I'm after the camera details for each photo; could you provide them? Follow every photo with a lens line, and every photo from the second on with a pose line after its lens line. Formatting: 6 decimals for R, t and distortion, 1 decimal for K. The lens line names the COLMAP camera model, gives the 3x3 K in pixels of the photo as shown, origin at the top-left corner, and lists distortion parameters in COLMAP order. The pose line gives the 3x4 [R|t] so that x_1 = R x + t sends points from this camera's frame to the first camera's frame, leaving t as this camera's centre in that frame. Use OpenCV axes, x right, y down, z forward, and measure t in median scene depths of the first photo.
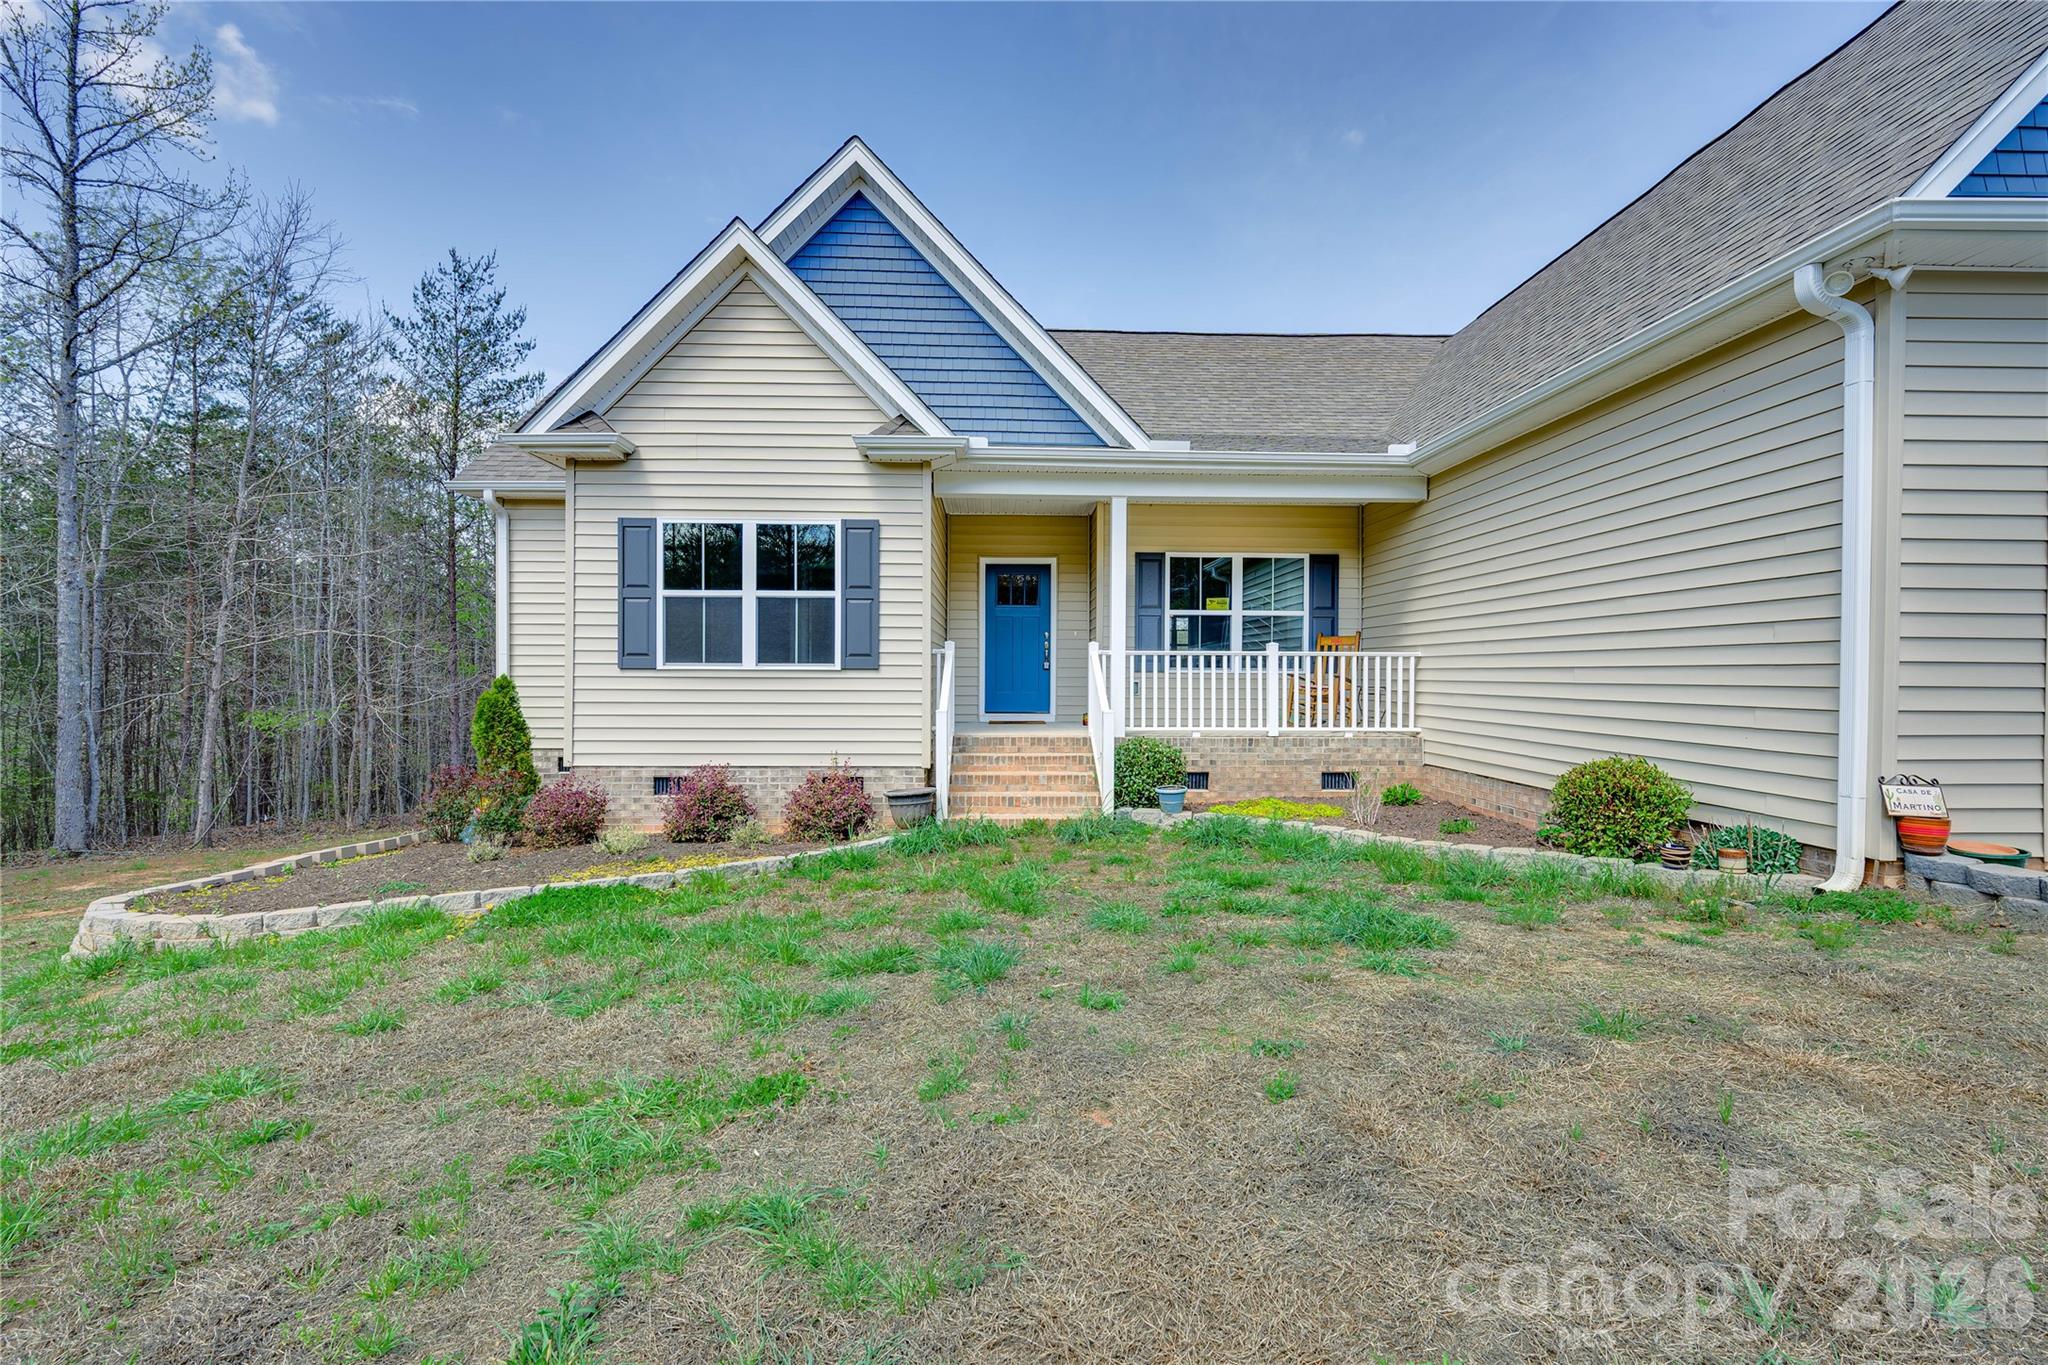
lens RADIAL K [[1014.0, 0, 1007.4], [0, 1014.0, 697.9], [0, 0, 1]] dist [0.005539, 0.000304]
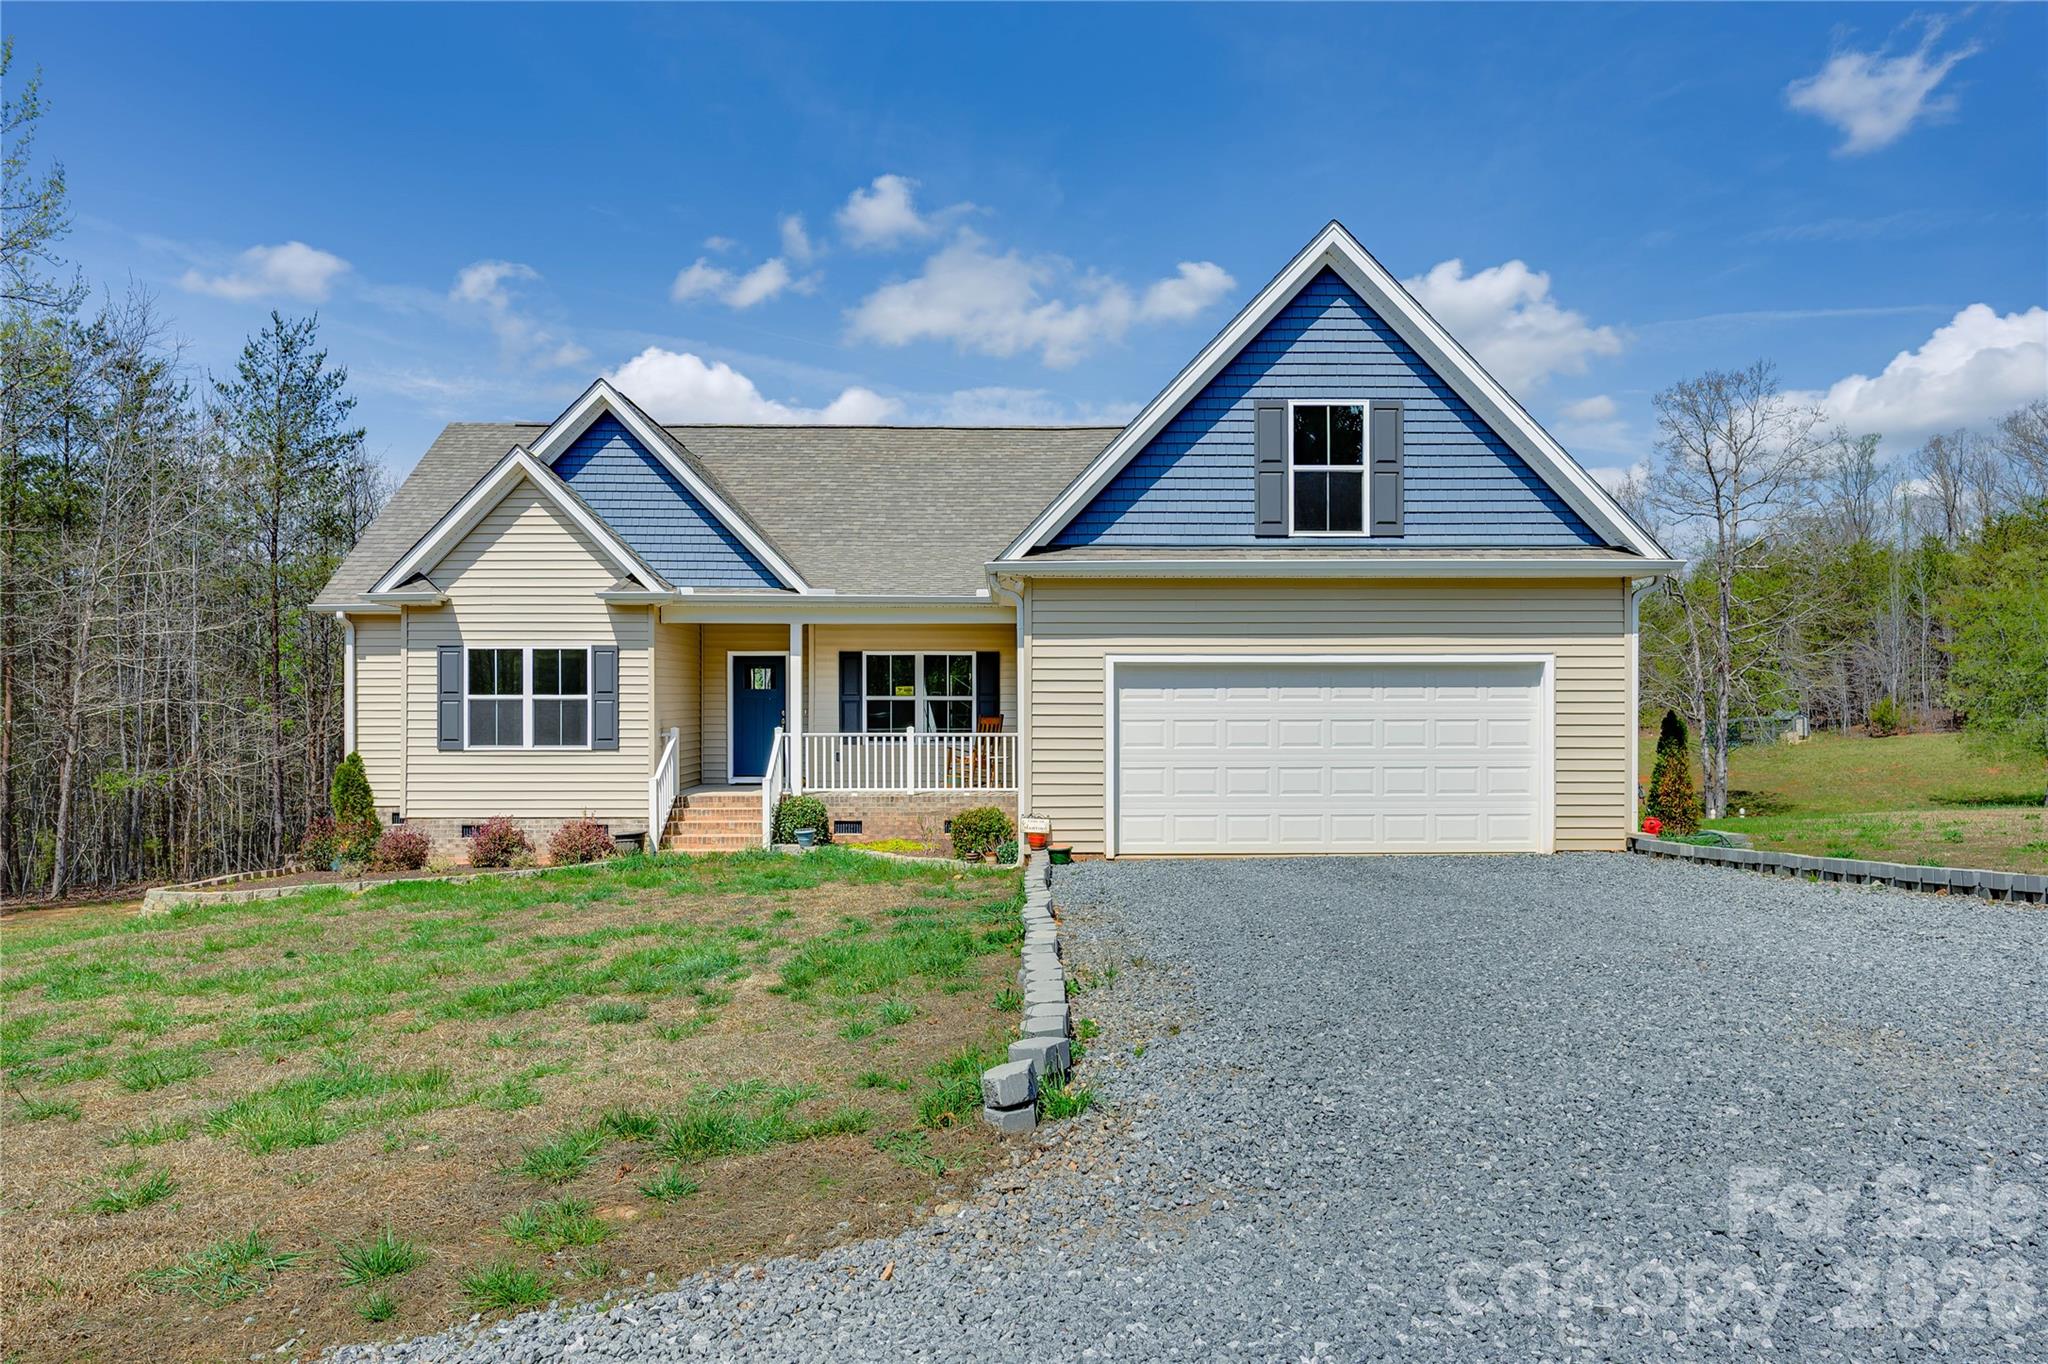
lens RADIAL K [[1770.1, 0, 1083.4], [0, 1770.1, 716.6], [0, 0, 1]] dist [0.008017, -0.003669]
pose [[0.999805, -0.003797, -0.019376, 0.578524], [0.003706, 0.999982, -0.004689, -0.060080], [0.019393, 0.004616, 0.999801, -1.488055]]
